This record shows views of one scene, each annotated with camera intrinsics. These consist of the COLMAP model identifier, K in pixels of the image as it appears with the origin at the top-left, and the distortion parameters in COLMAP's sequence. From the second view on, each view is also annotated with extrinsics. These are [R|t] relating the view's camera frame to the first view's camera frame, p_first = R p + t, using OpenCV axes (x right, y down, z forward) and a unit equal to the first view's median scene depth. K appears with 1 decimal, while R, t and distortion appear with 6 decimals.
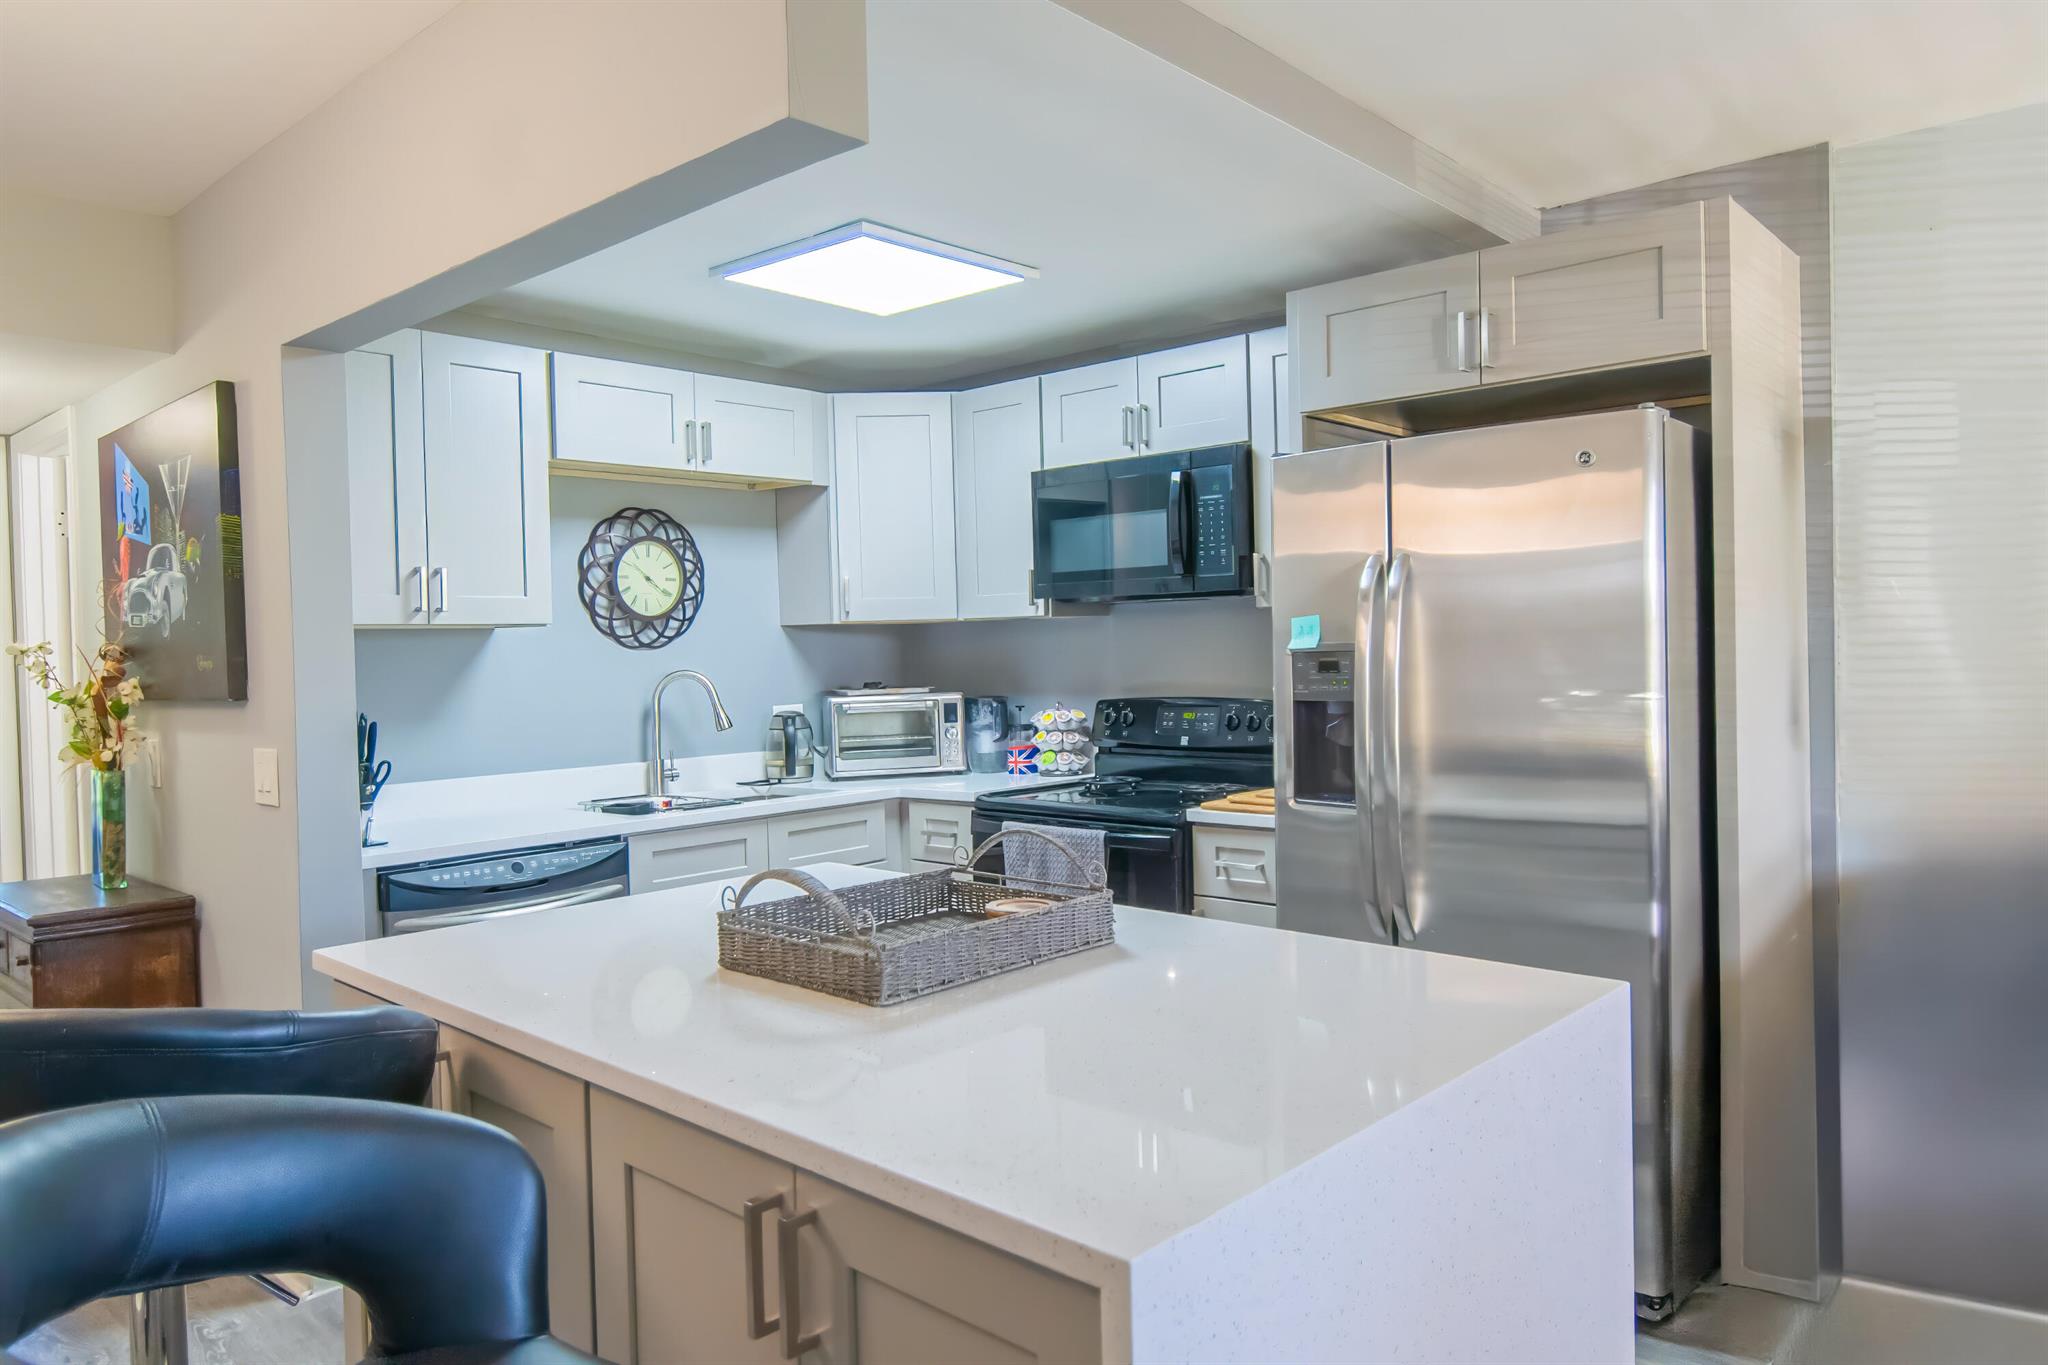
lens RADIAL K [[1316.4, 0, 1024.0], [0, 1316.4, 682.5], [0, 0, 1]] dist [0.005221, -0.031834]
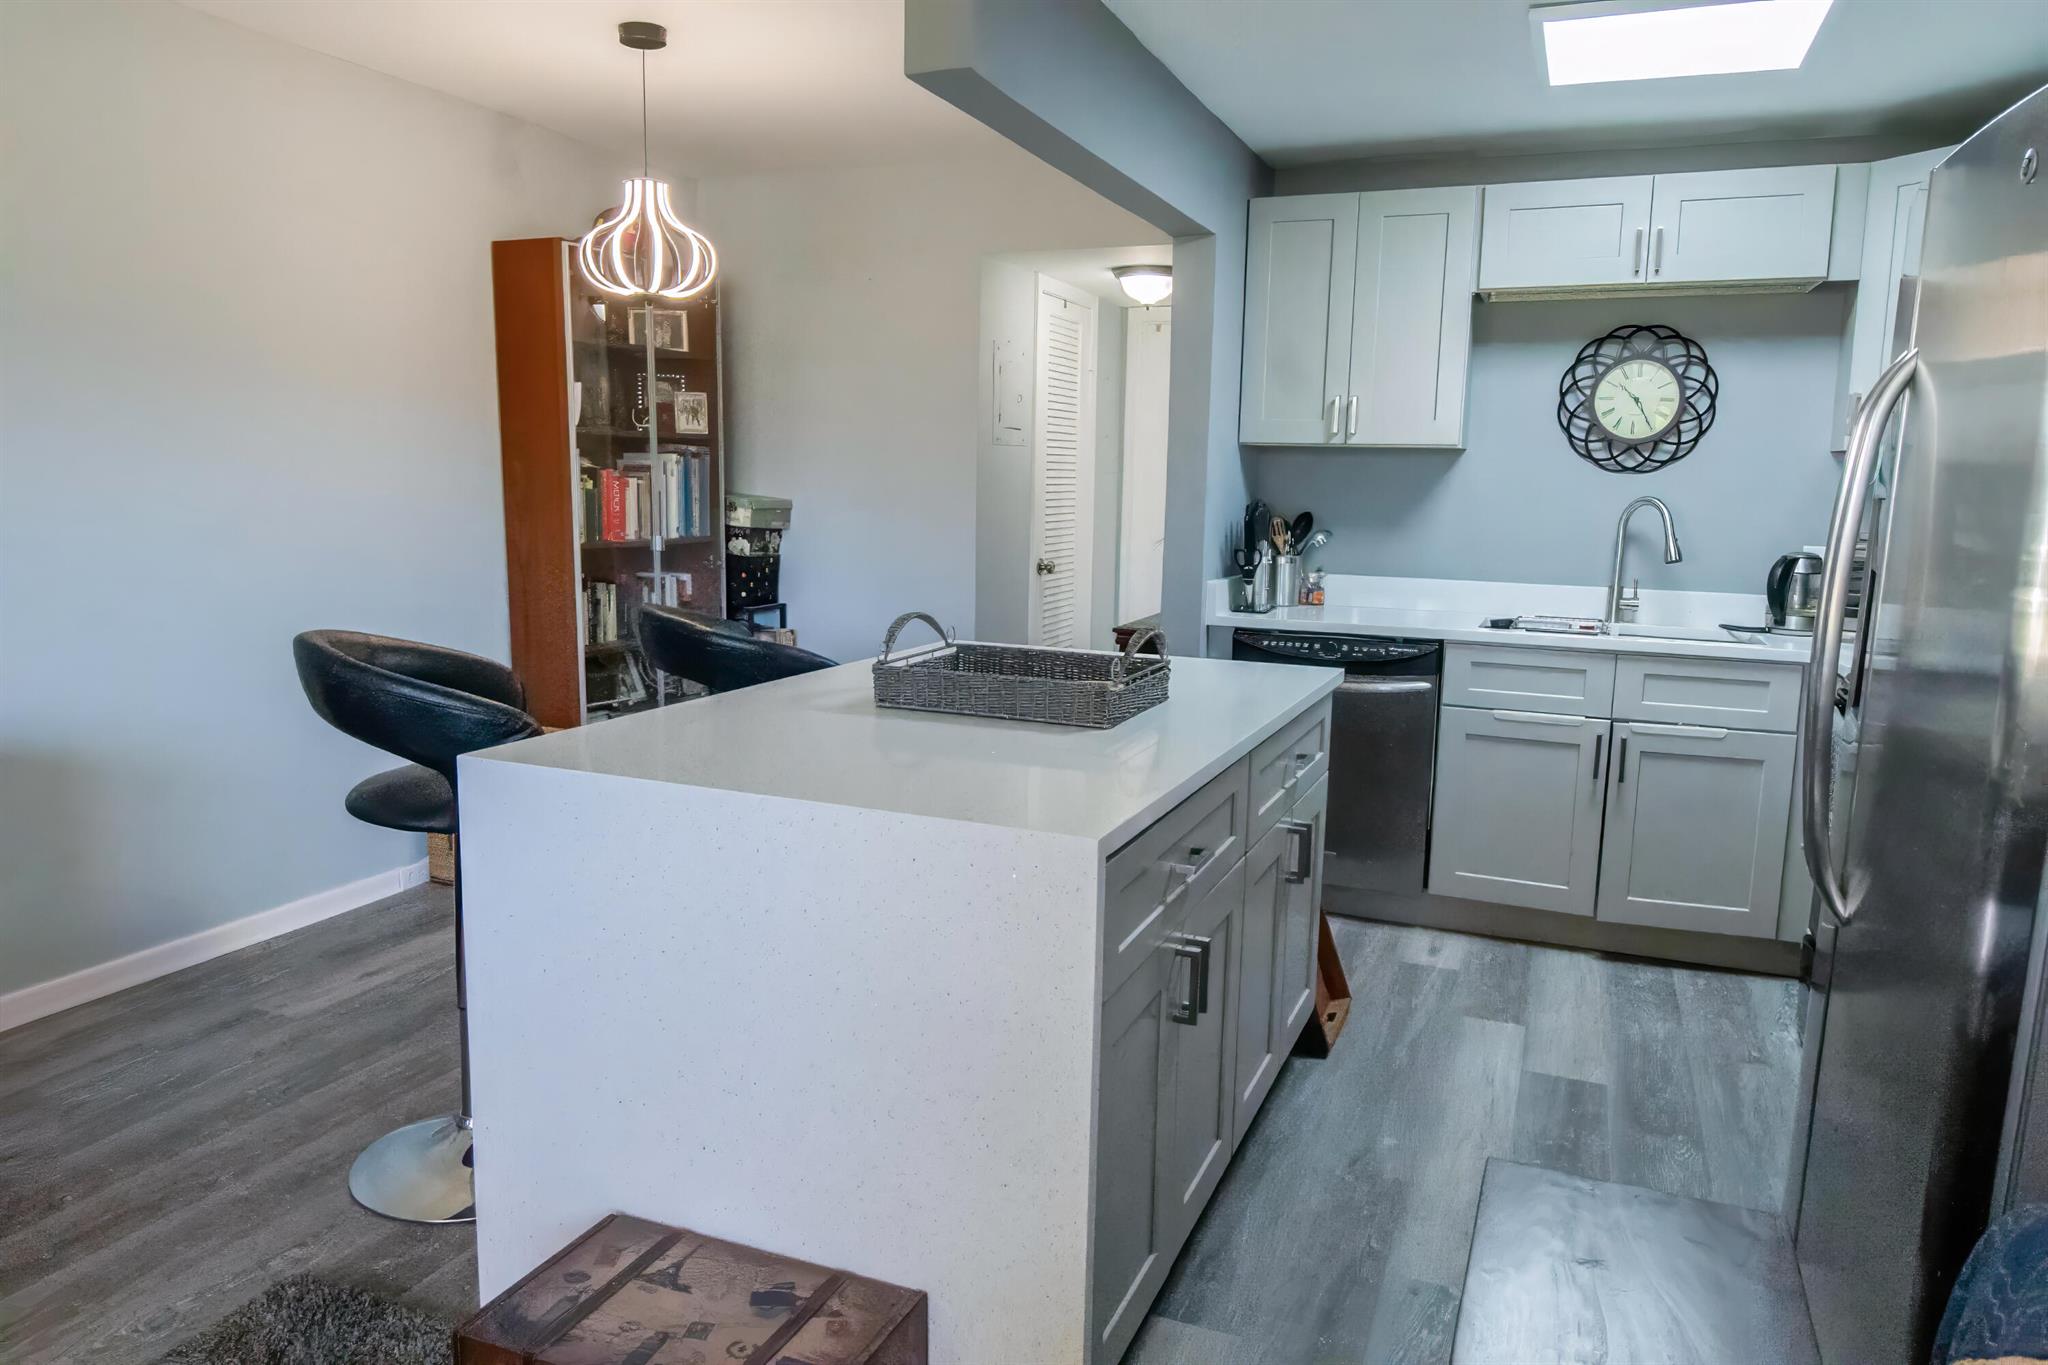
lens RADIAL K [[1316.4, 0, 1024.0], [0, 1316.4, 682.5], [0, 0, 1]] dist [0.005221, -0.031834]
pose [[0.317983, 0.179036, -0.931039, 0.506065], [-0.051297, 0.983819, 0.171666, -0.017104], [0.946708, -0.006828, 0.322021, 0.259400]]
